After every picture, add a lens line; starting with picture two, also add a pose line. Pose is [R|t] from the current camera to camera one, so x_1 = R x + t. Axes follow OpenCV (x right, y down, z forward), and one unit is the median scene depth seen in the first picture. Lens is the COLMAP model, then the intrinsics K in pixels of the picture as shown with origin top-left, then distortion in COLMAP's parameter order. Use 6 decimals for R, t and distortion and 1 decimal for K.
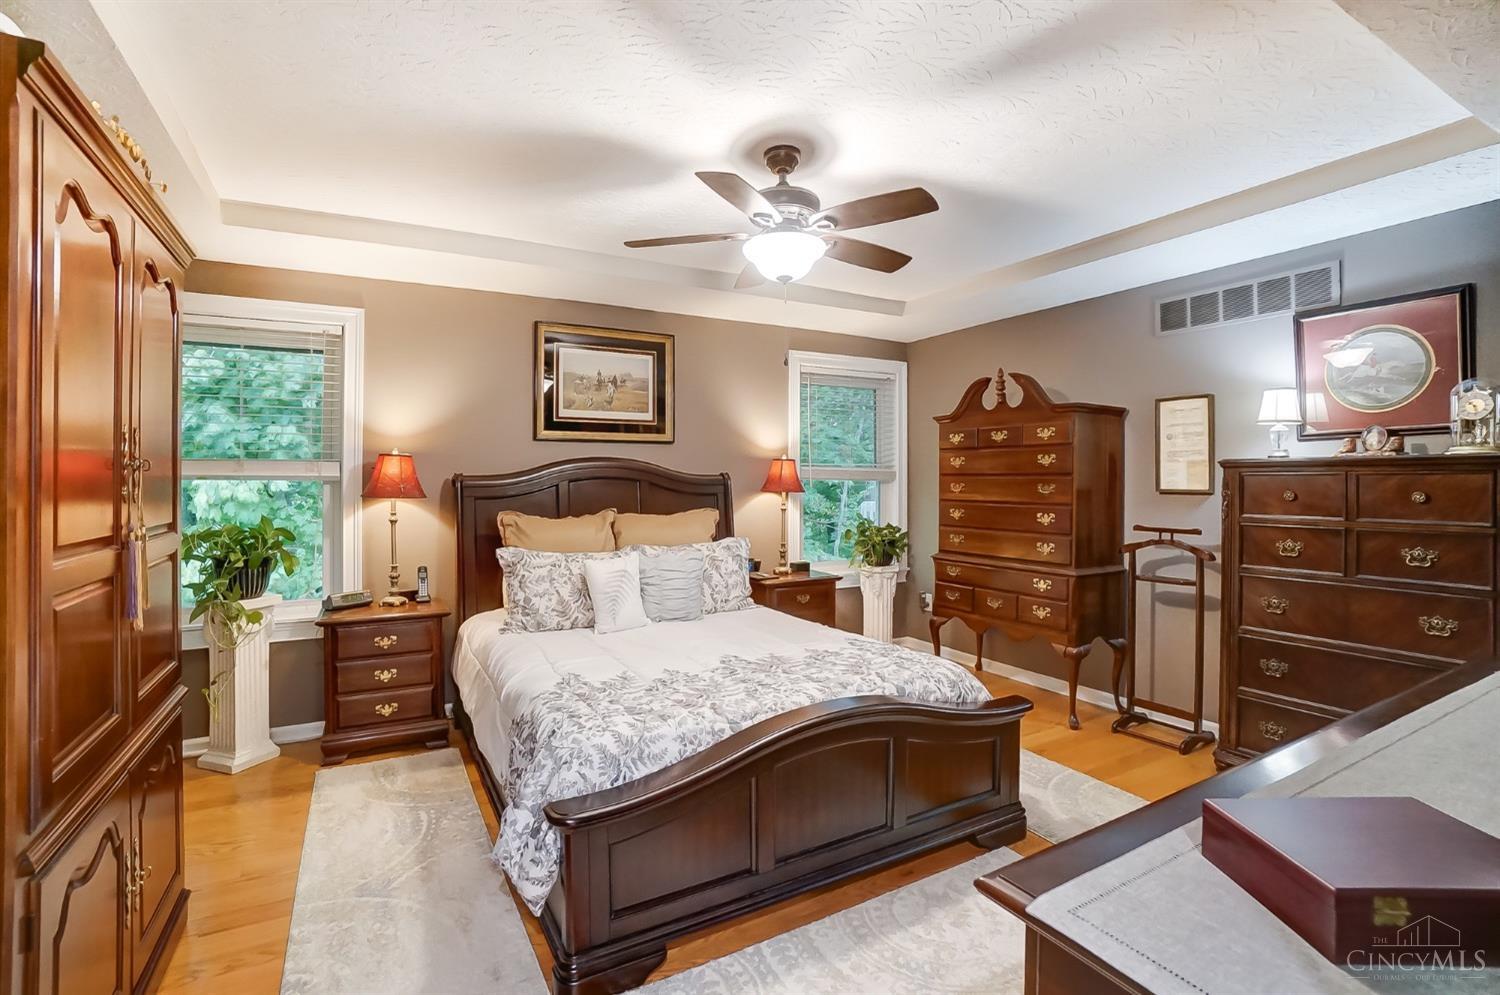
lens RADIAL K [[661.0, 0, 746.3], [0, 661.0, 481.4], [0, 0, 1]] dist [-0.058378, 0.015055]
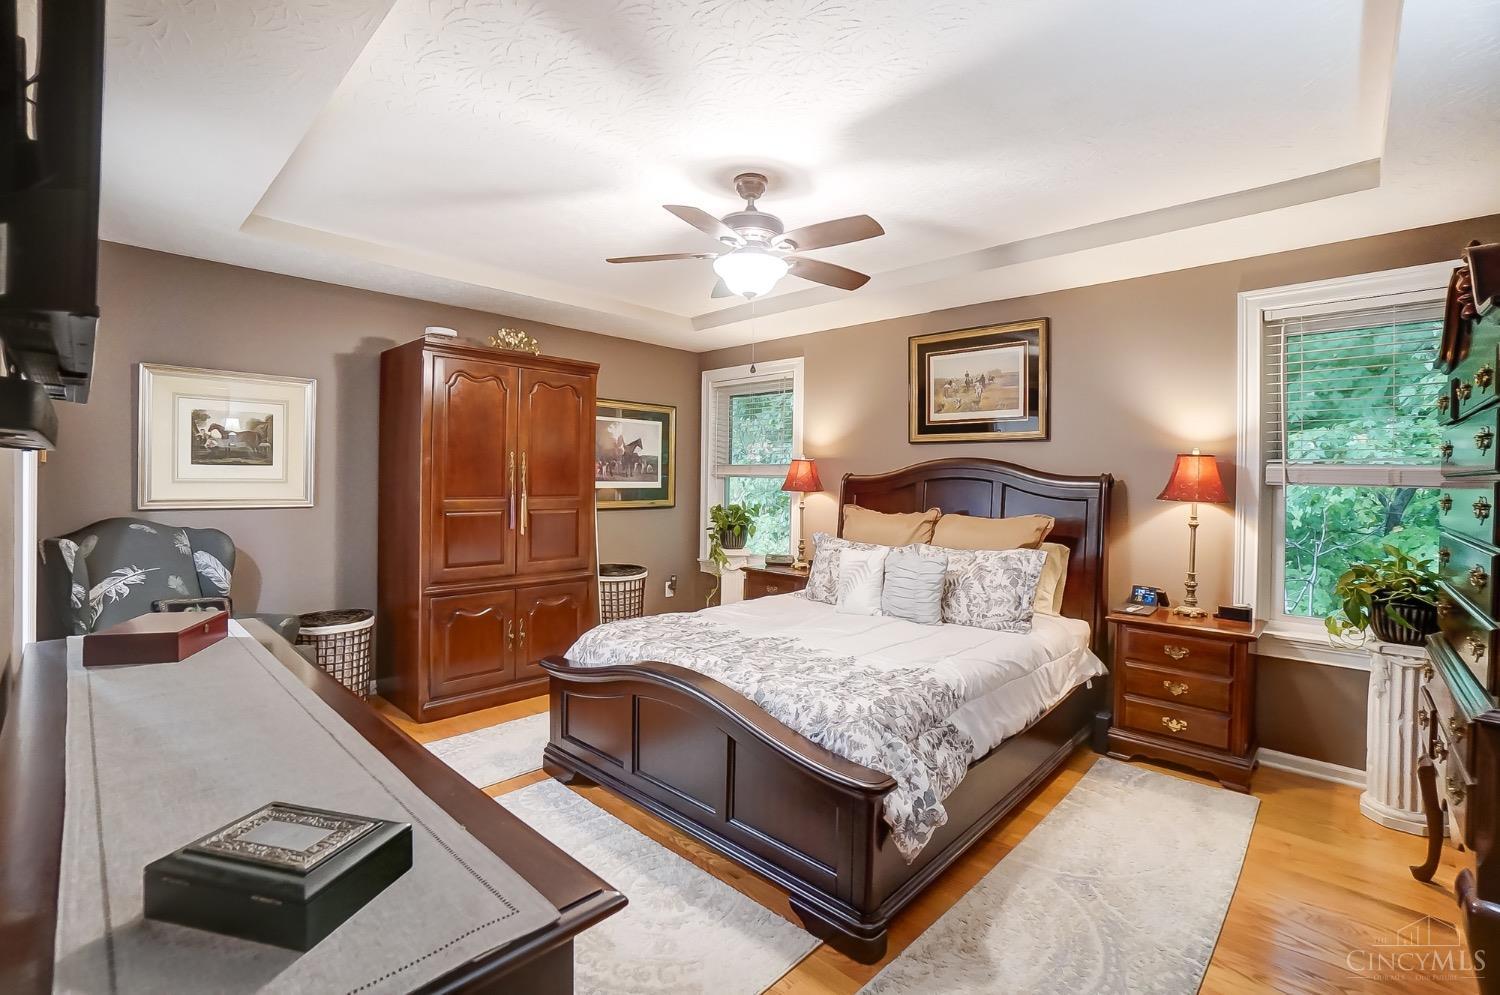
lens RADIAL K [[661.1, 0, 751.5], [0, 661.1, 475.6], [0, 0, 1]] dist [-0.001132, -0.000221]
pose [[0.326587, 0.003127, -0.945162, 0.654378], [-0.014406, 0.999895, -0.001669, -0.003150], [0.945057, 0.014161, 0.326598, 0.374514]]
